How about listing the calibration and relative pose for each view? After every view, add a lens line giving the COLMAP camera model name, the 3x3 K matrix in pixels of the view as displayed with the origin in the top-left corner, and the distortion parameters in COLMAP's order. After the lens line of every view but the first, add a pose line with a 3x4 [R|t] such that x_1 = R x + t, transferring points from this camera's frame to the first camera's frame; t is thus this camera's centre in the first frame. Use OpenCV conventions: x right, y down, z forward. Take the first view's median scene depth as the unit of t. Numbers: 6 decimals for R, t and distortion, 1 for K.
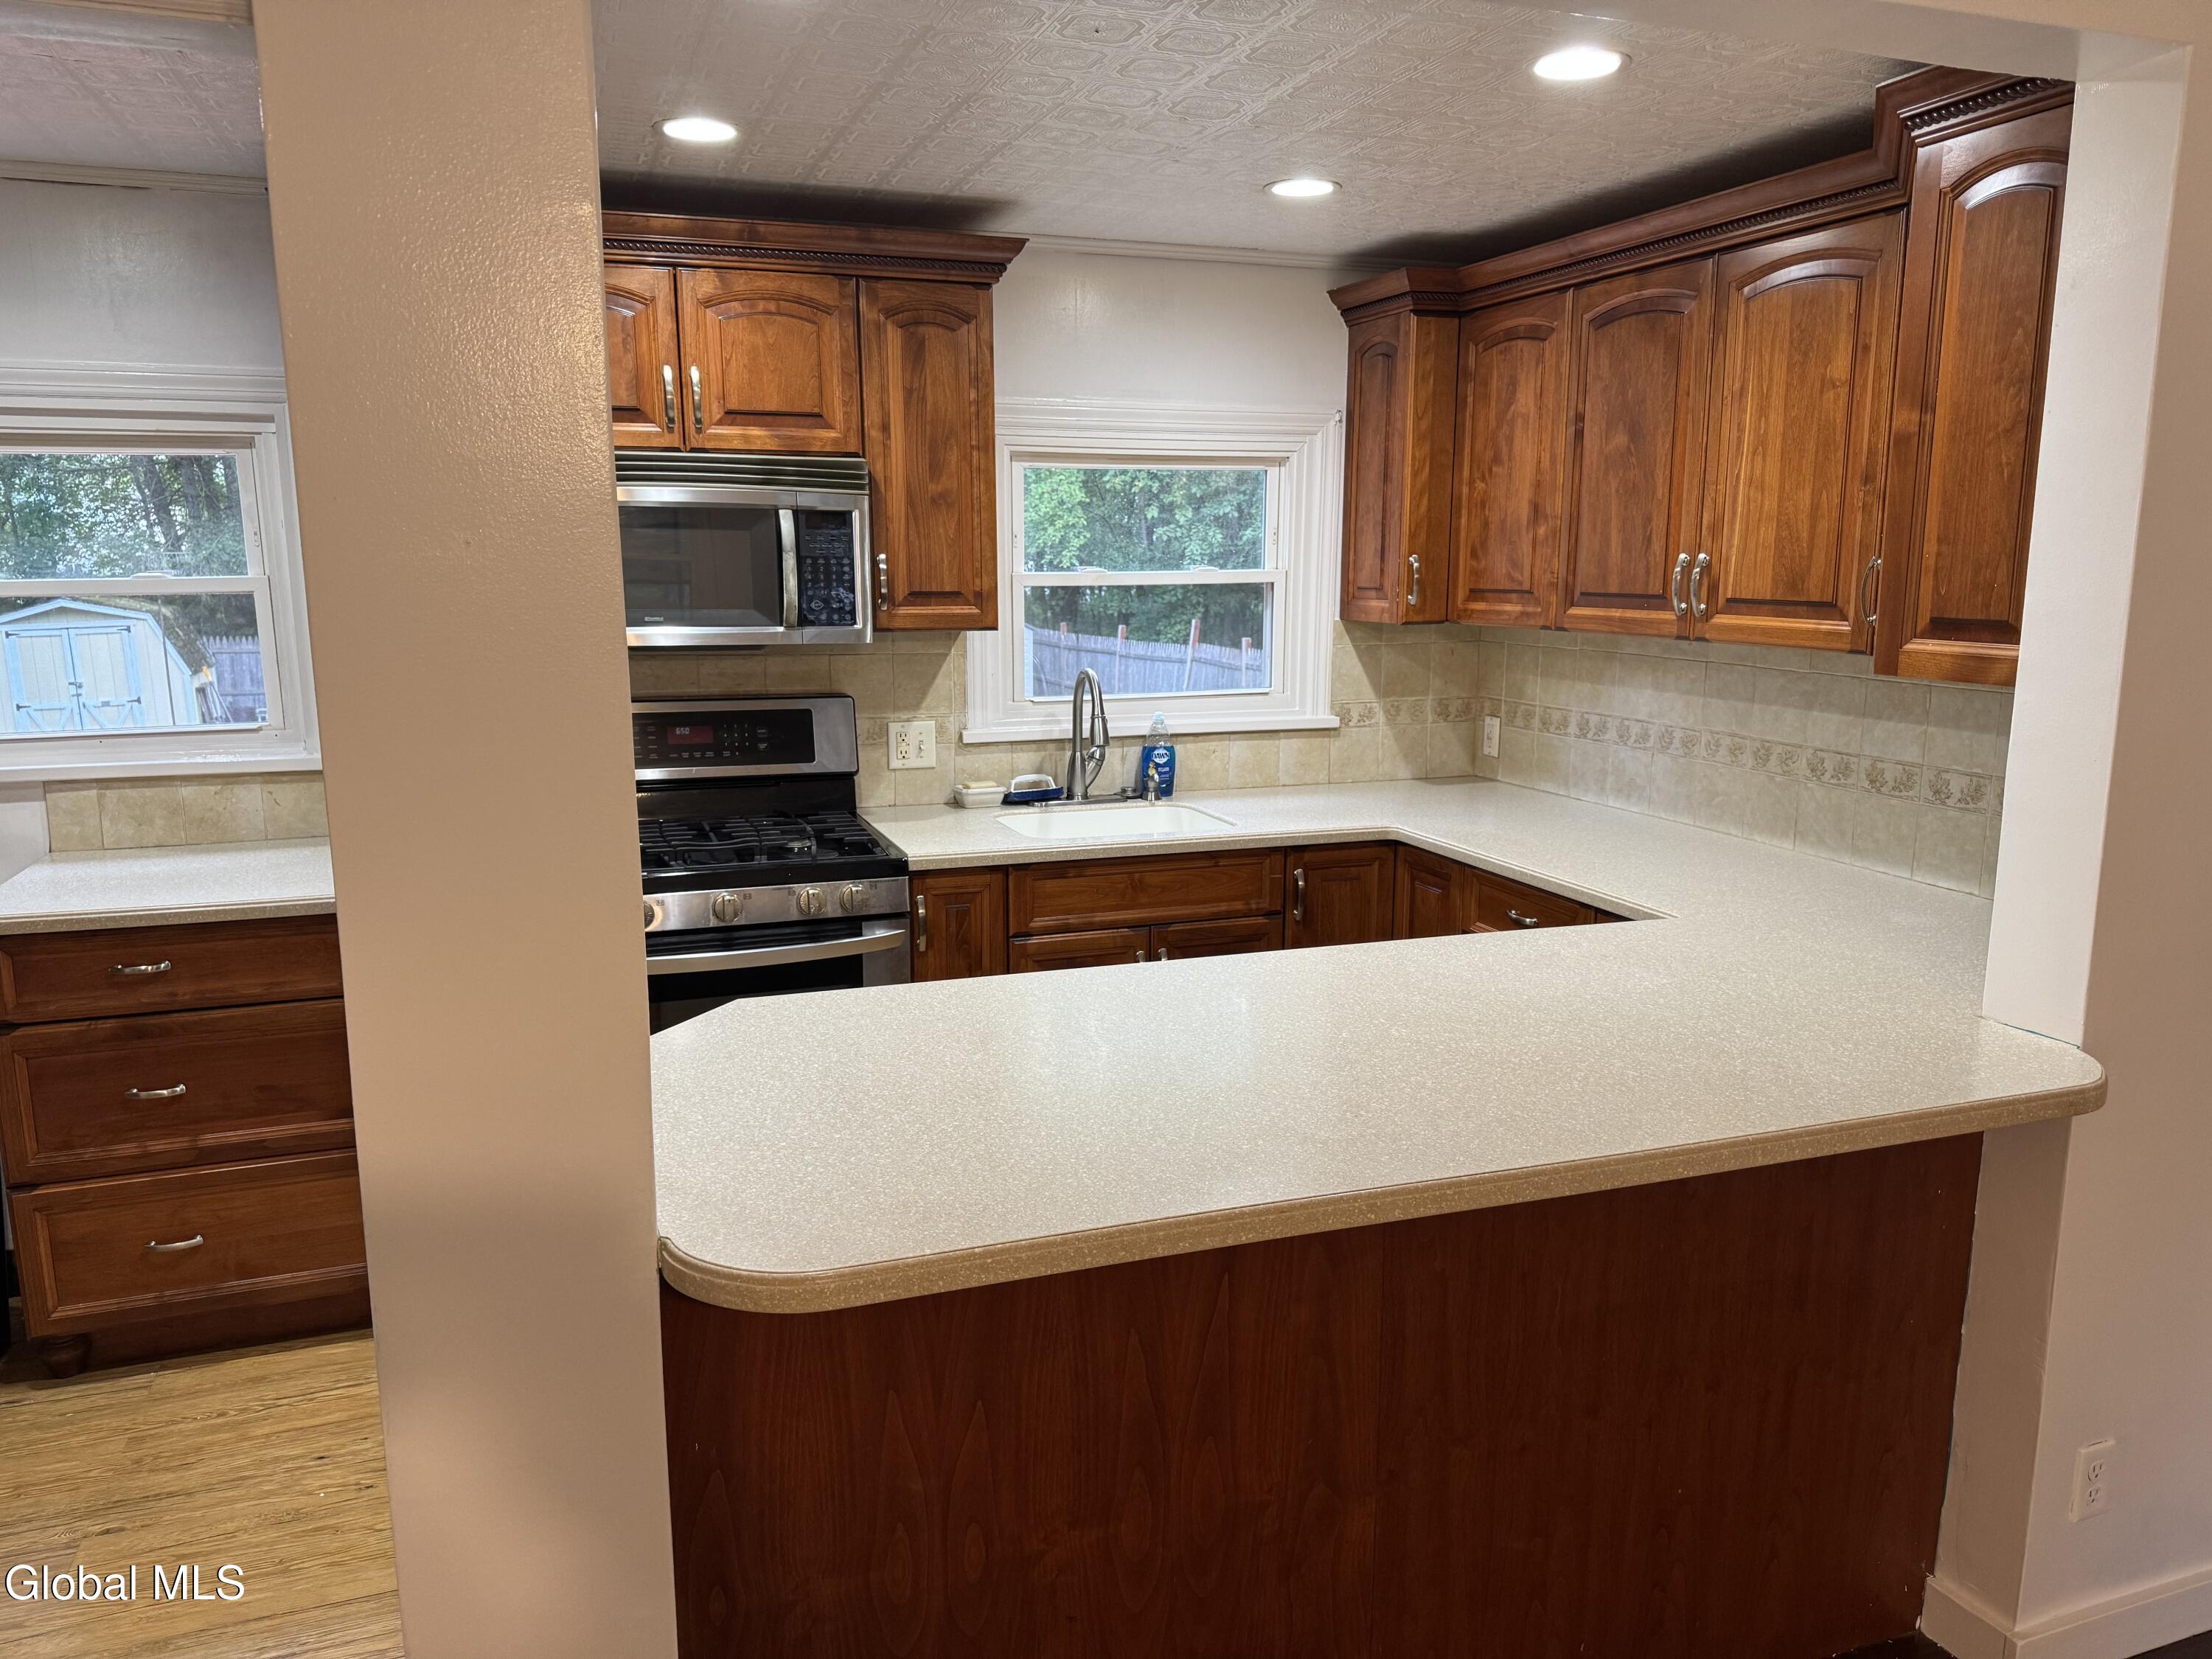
lens RADIAL K [[1550.3, 0, 1117.3], [0, 1550.3, 841.0], [0, 0, 1]] dist [0.042949, -0.046654]
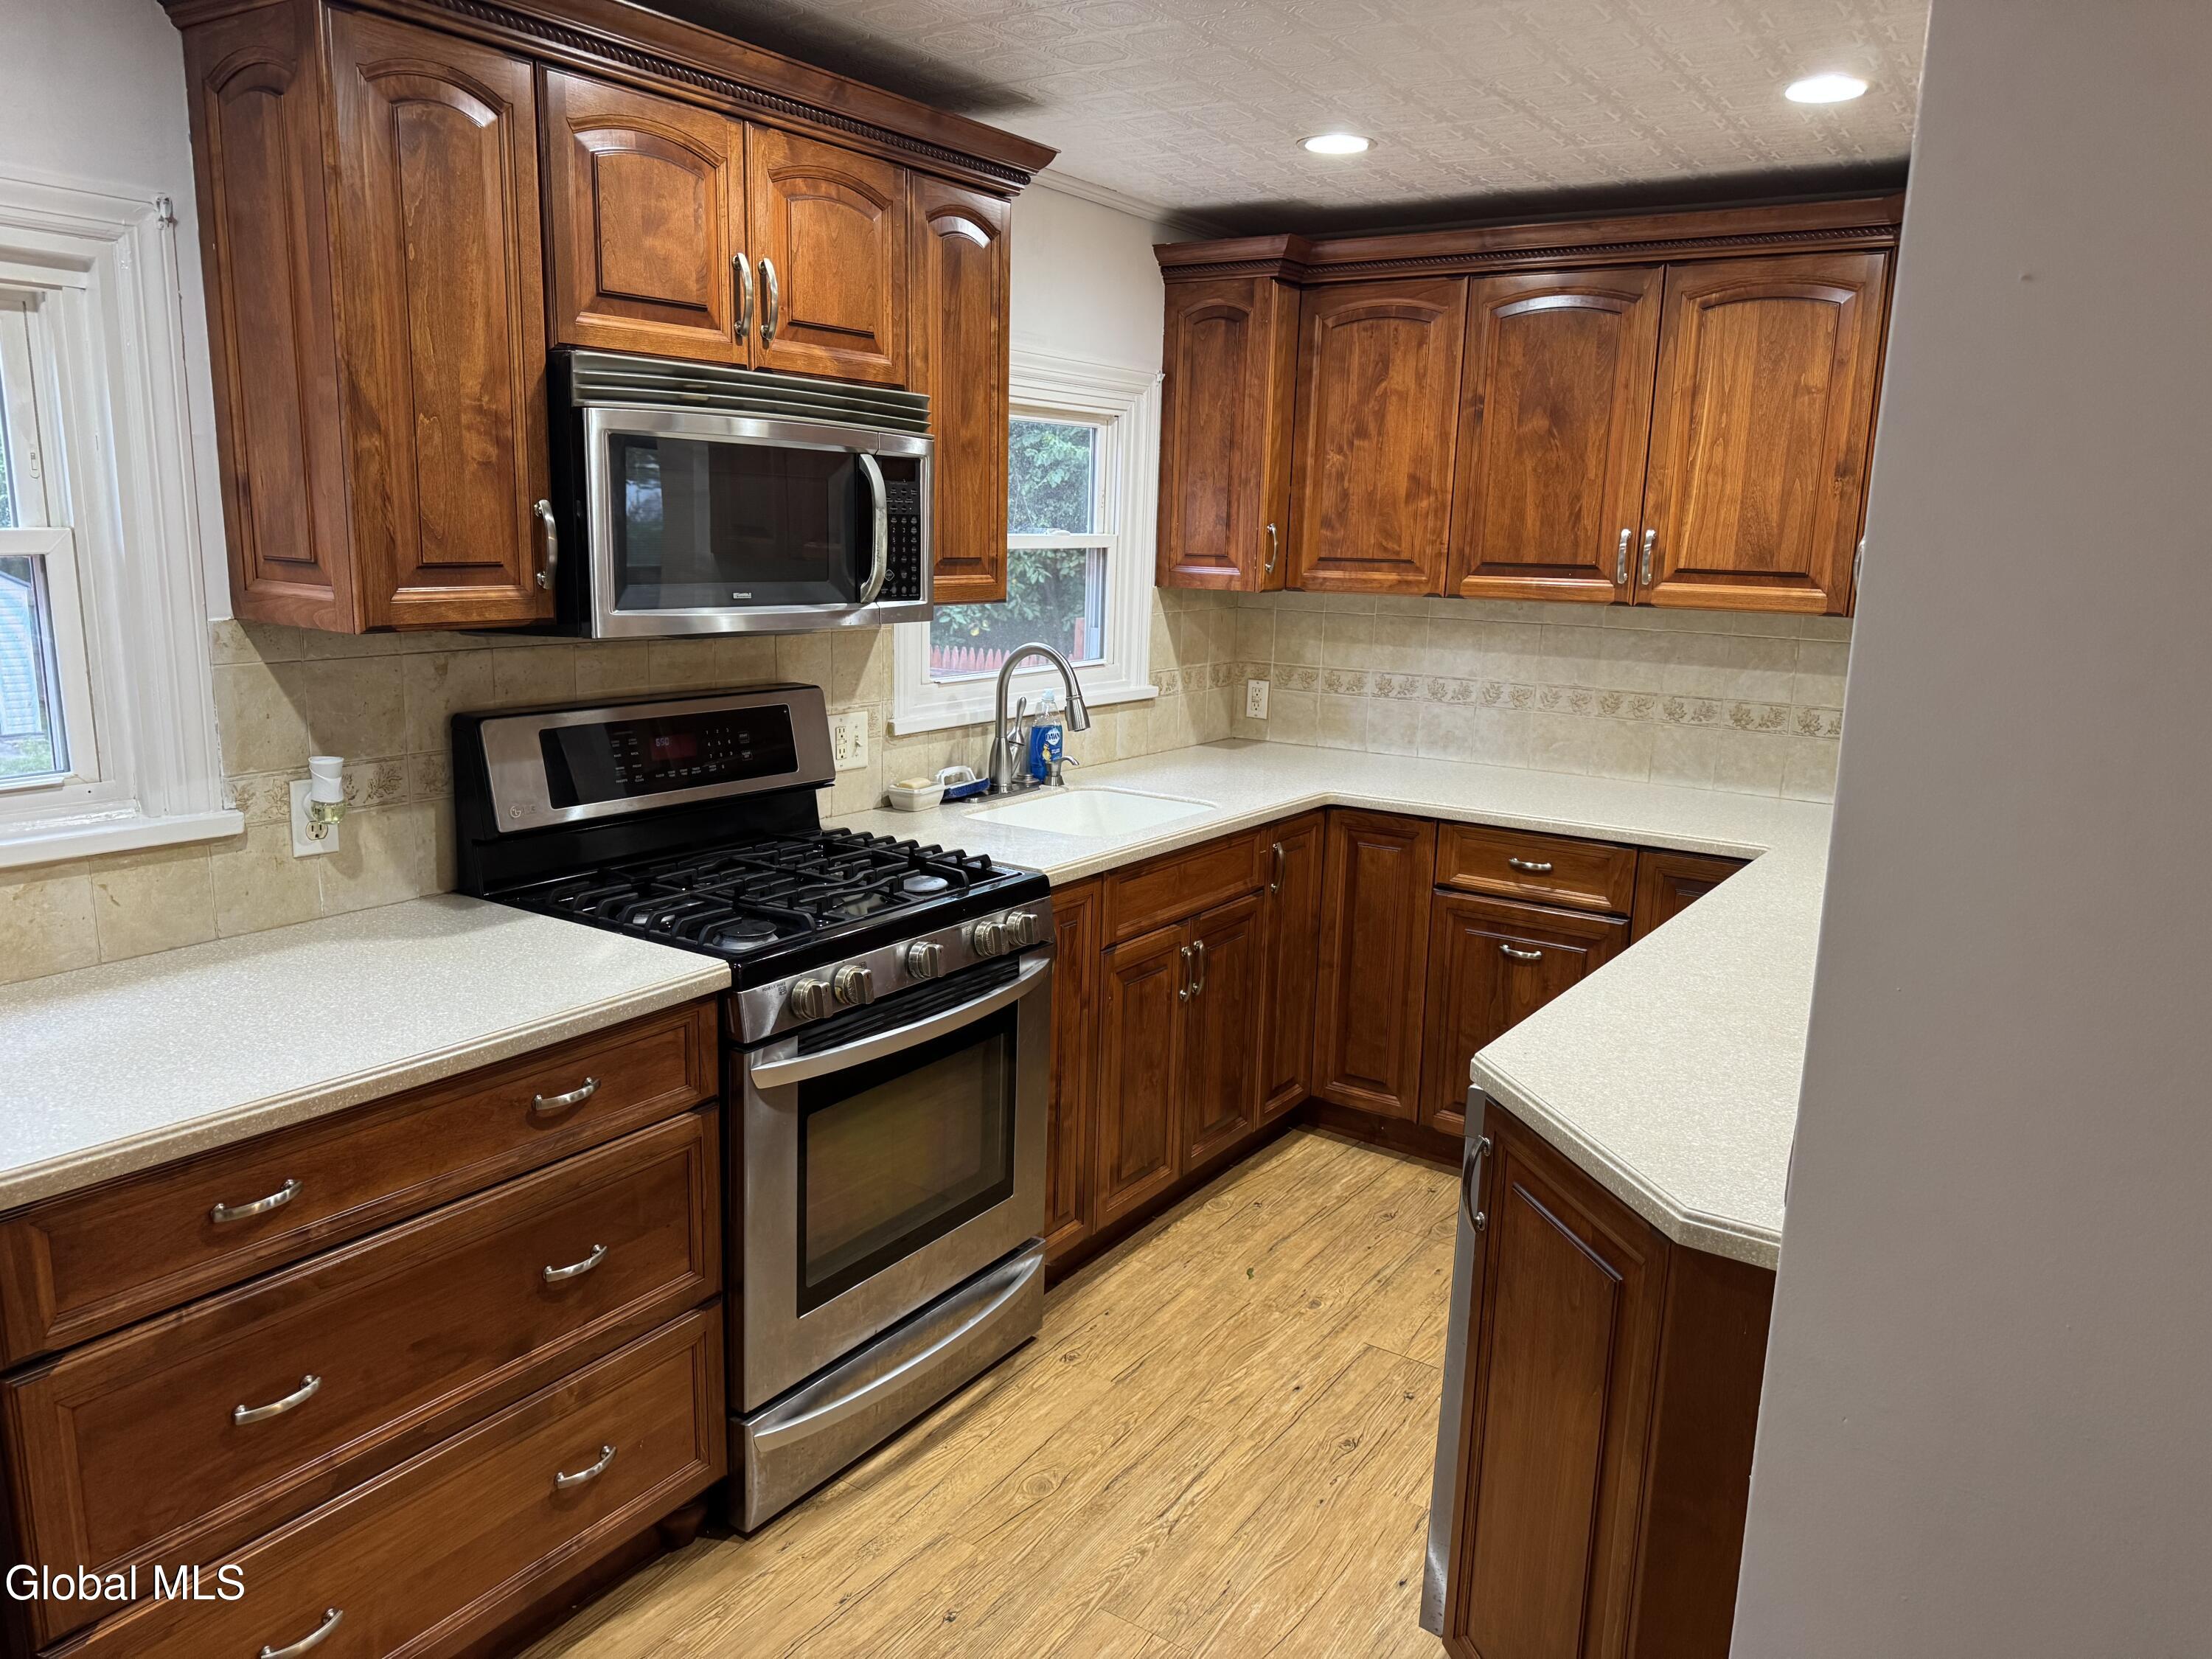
lens RADIAL K [[1550.3, 0, 1112.4], [0, 1550.3, 838.1], [0, 0, 1]] dist [0.042949, -0.046654]
pose [[0.809395, -0.099285, 0.578812, -0.574855], [0.084691, 0.995036, 0.052250, -0.048062], [-0.581126, 0.006729, 0.813786, 0.277171]]
